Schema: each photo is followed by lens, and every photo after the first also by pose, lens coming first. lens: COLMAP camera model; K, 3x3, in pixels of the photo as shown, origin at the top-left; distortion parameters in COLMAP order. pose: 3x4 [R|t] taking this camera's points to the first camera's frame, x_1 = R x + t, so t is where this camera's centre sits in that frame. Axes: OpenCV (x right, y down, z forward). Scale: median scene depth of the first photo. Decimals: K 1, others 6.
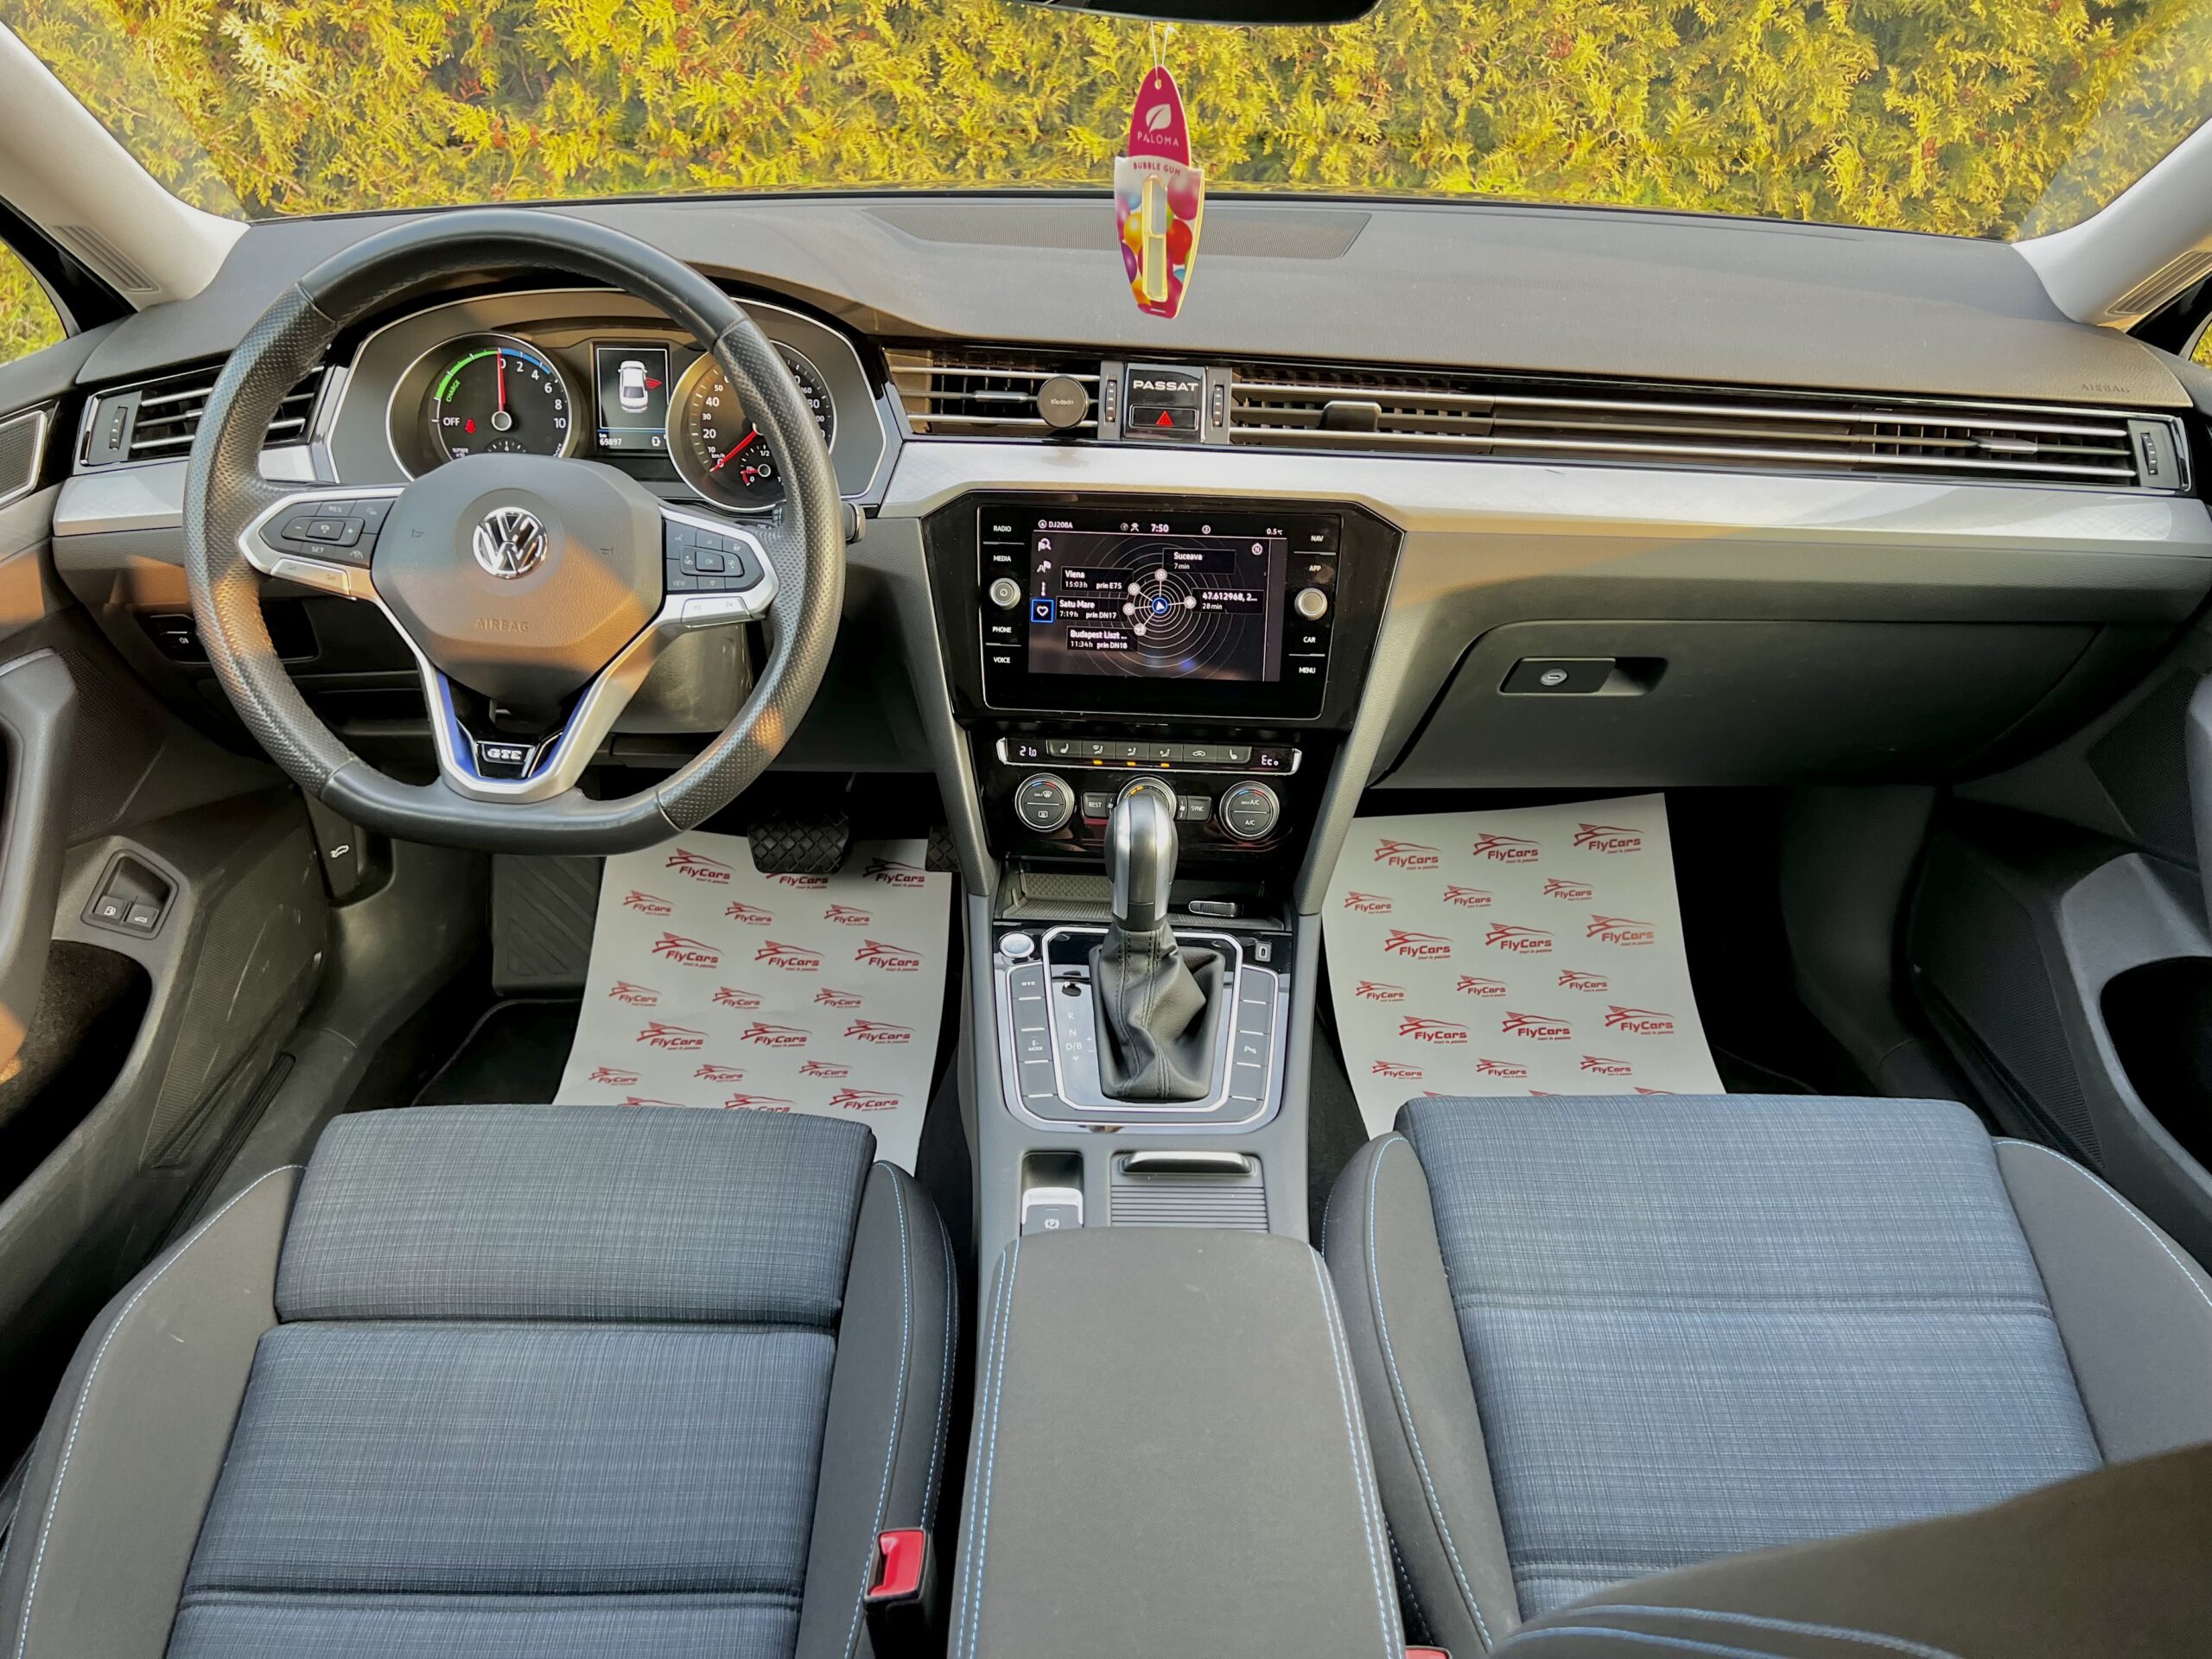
lens RADIAL K [[1684.5, 0, 1080.7], [0, 1684.5, 857.5], [0, 0, 1]] dist [0.069472, -0.079886]
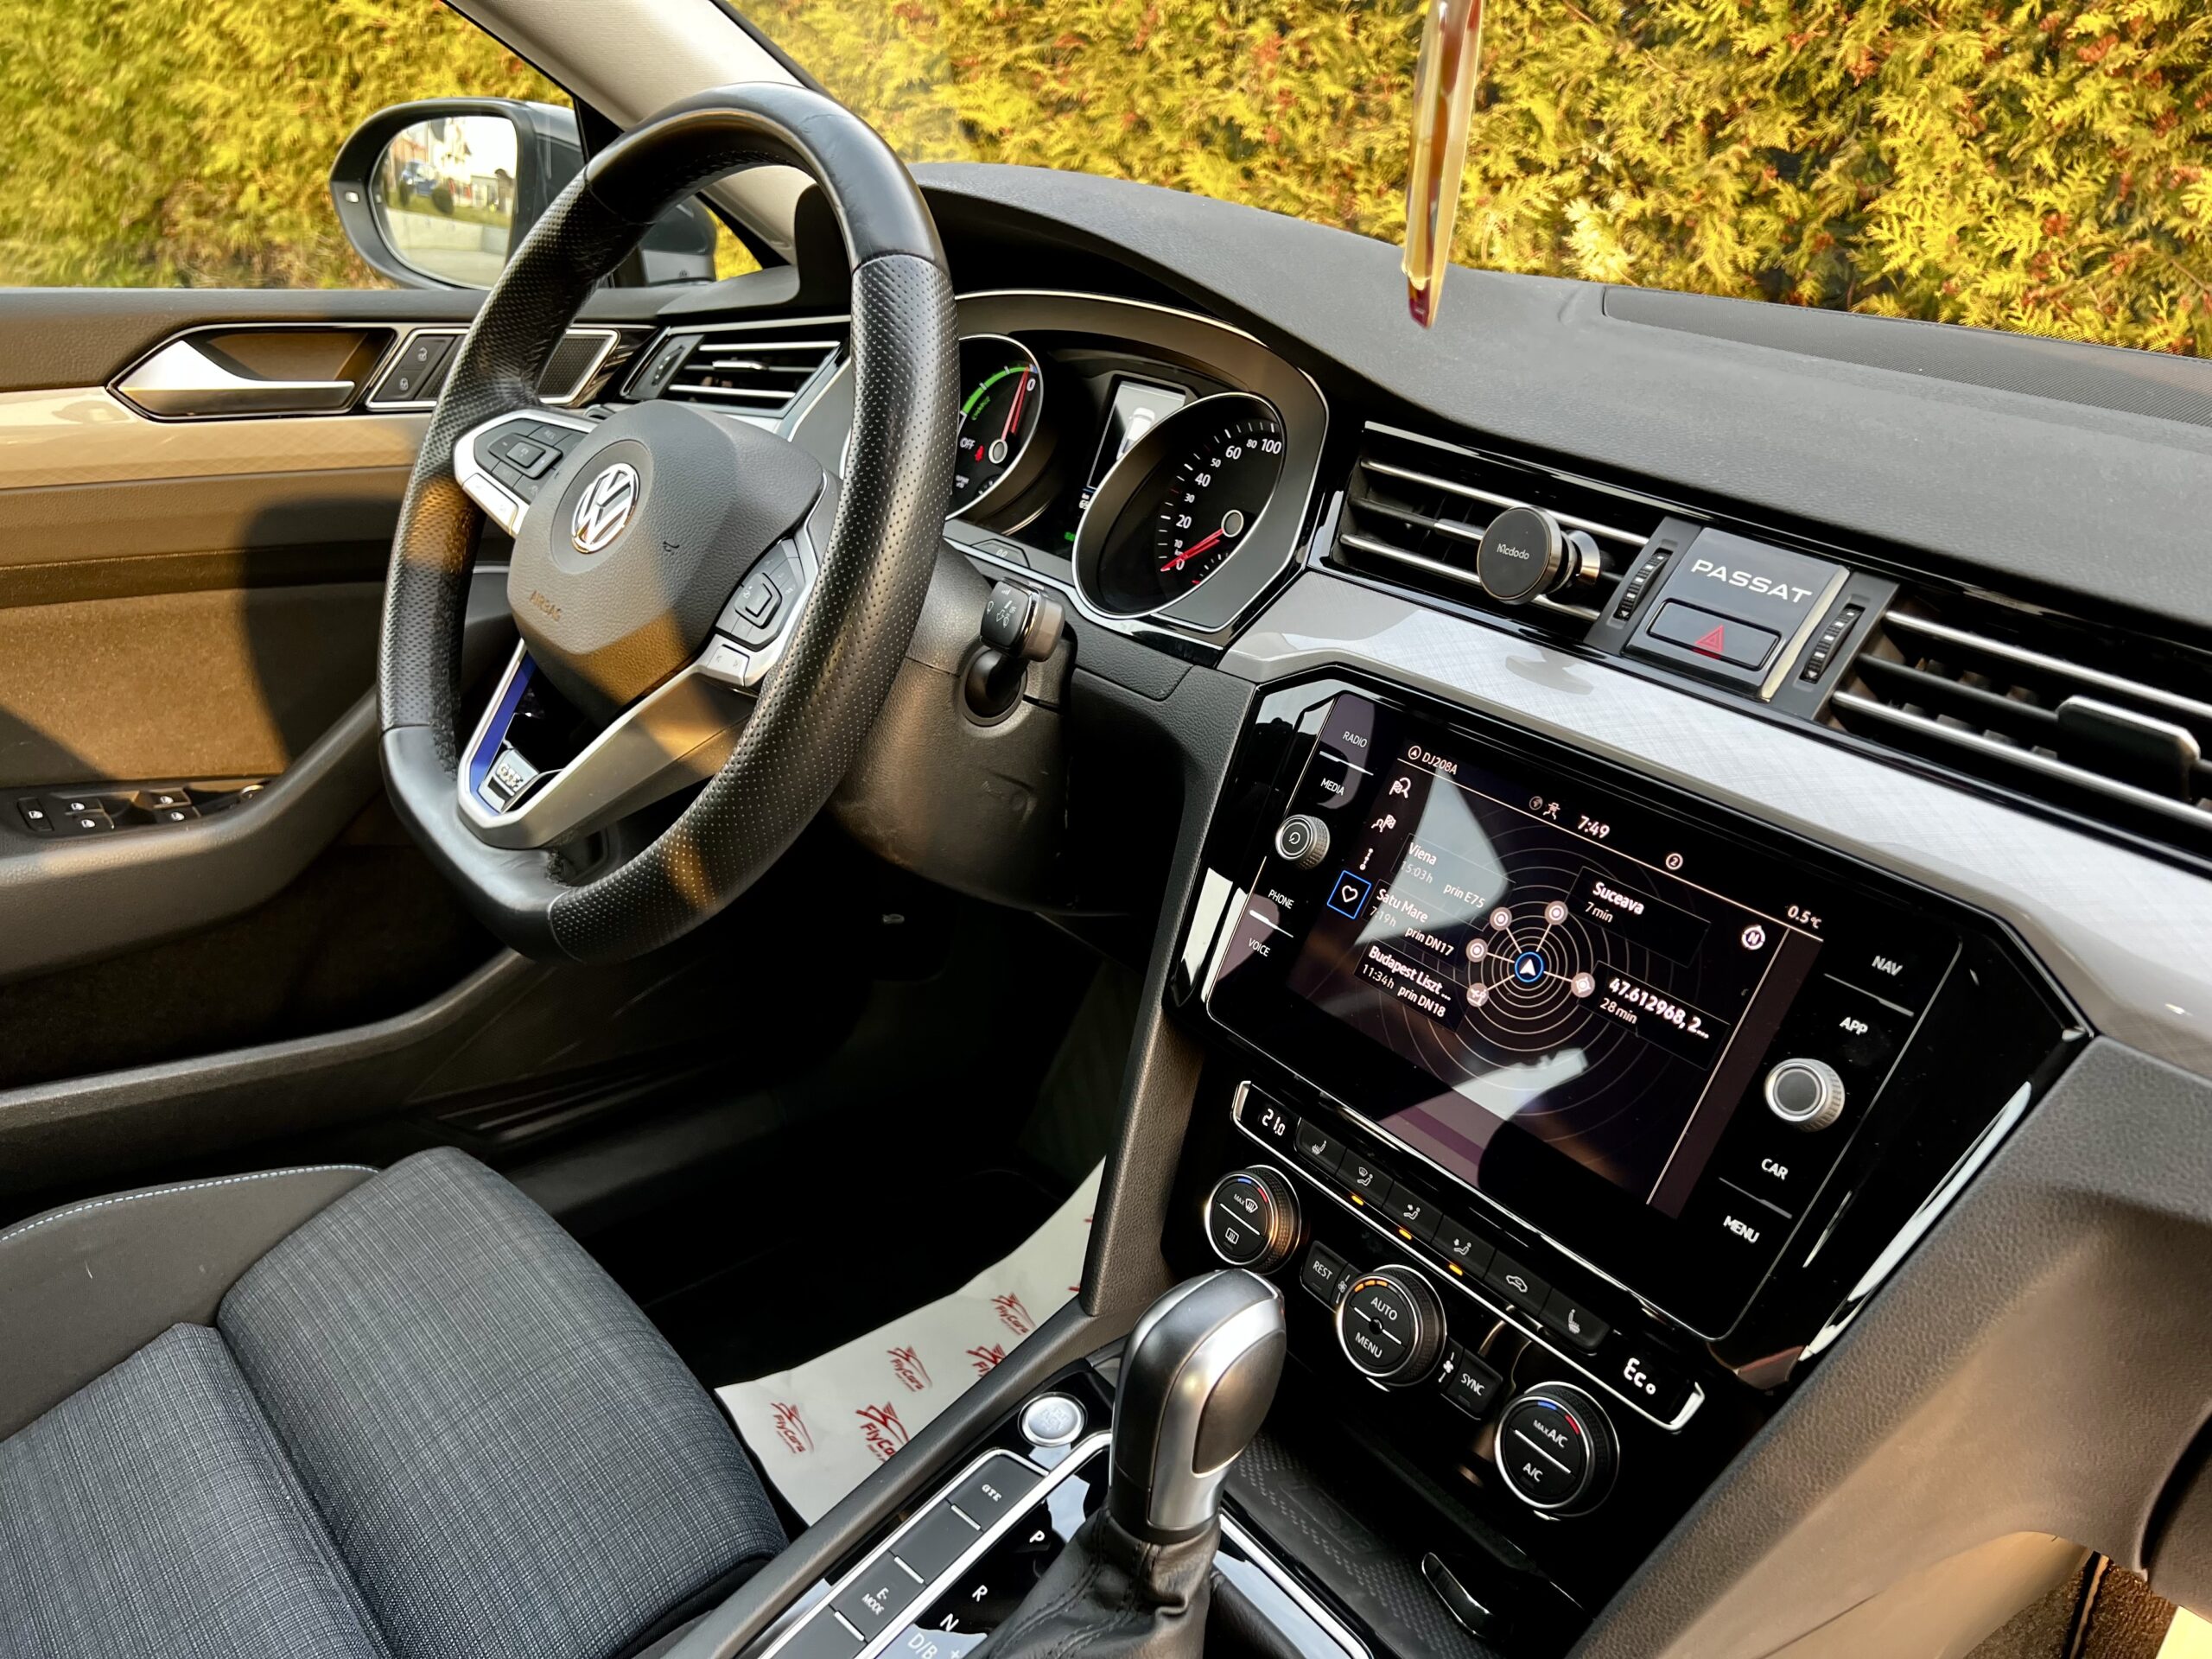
lens RADIAL K [[1669.4, 0, 1104.6], [0, 1669.4, 843.3], [0, 0, 1]] dist [0.039278, -0.035163]
pose [[0.662615, 0.331854, -0.671427, 0.283794], [-0.431698, 0.901803, 0.019686, -0.137311], [0.612028, 0.276810, 0.740809, 0.542638]]
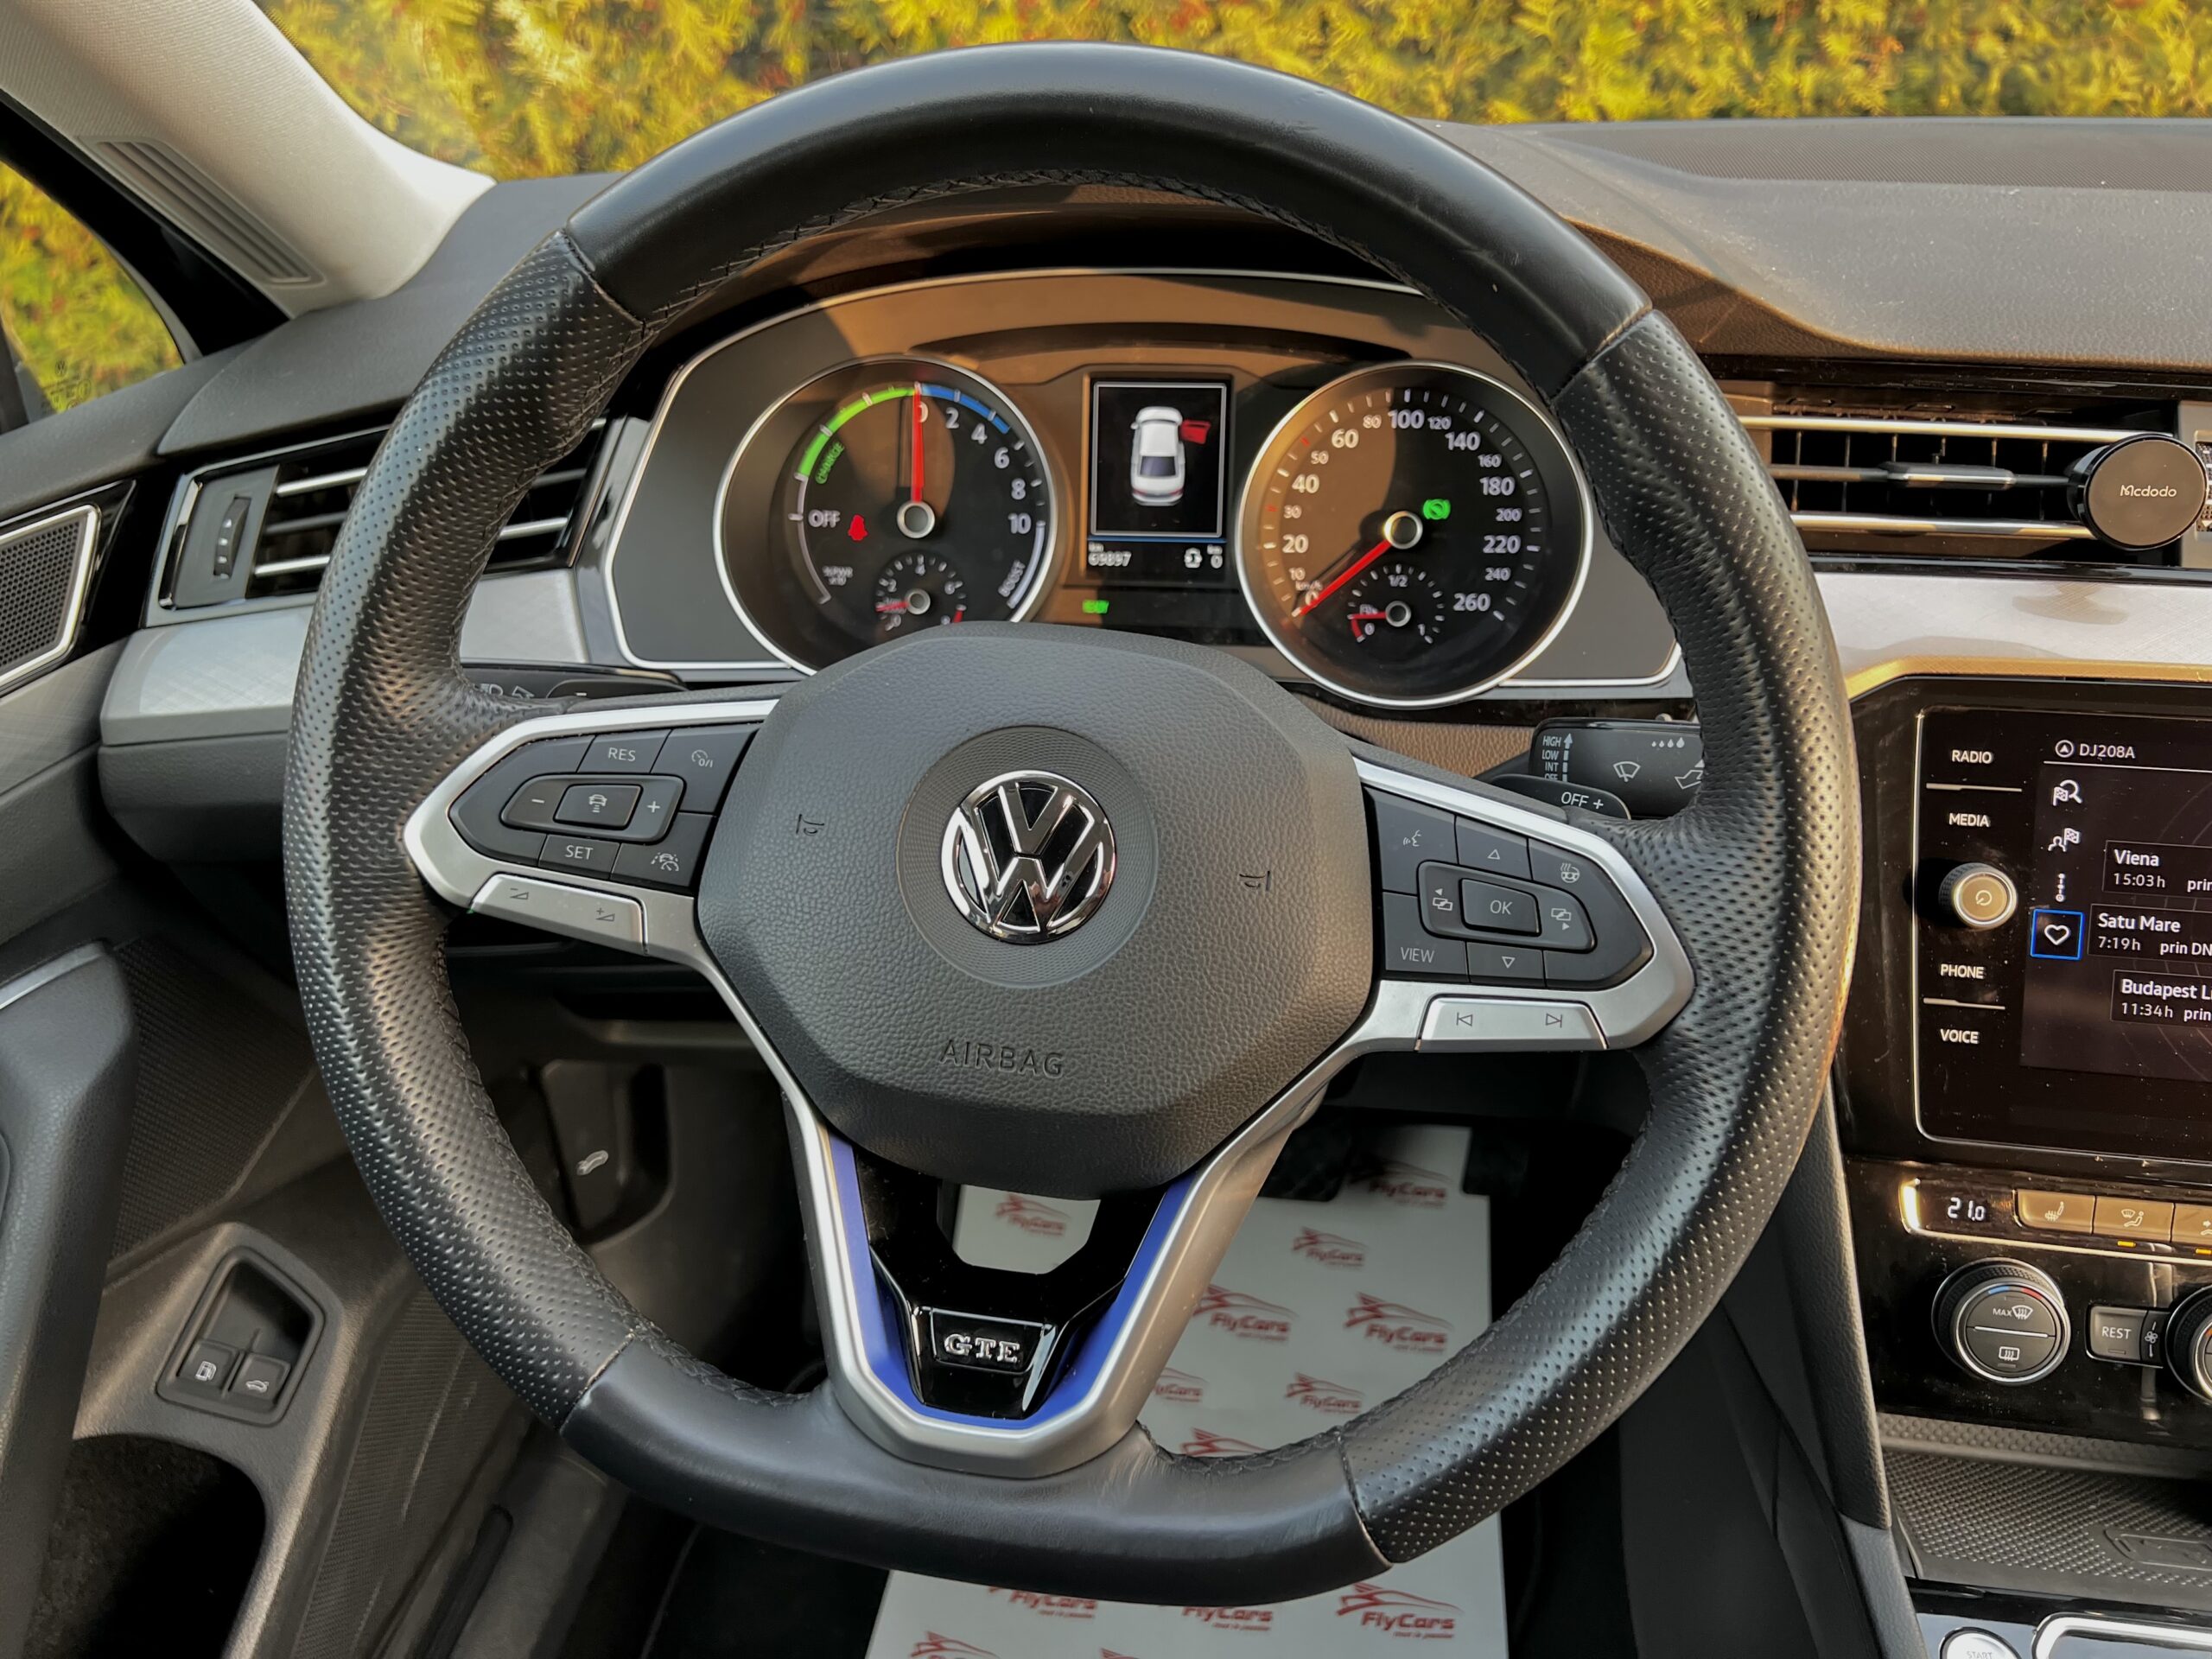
lens RADIAL K [[1703.9, 0, 1104.4], [0, 1703.9, 852.5], [0, 0, 1]] dist [0.069700, -0.085971]
pose [[0.992408, 0.030384, -0.119181, -0.225526], [-0.032922, 0.999270, -0.019389, -0.150600], [0.118505, 0.023166, 0.992683, 0.498782]]
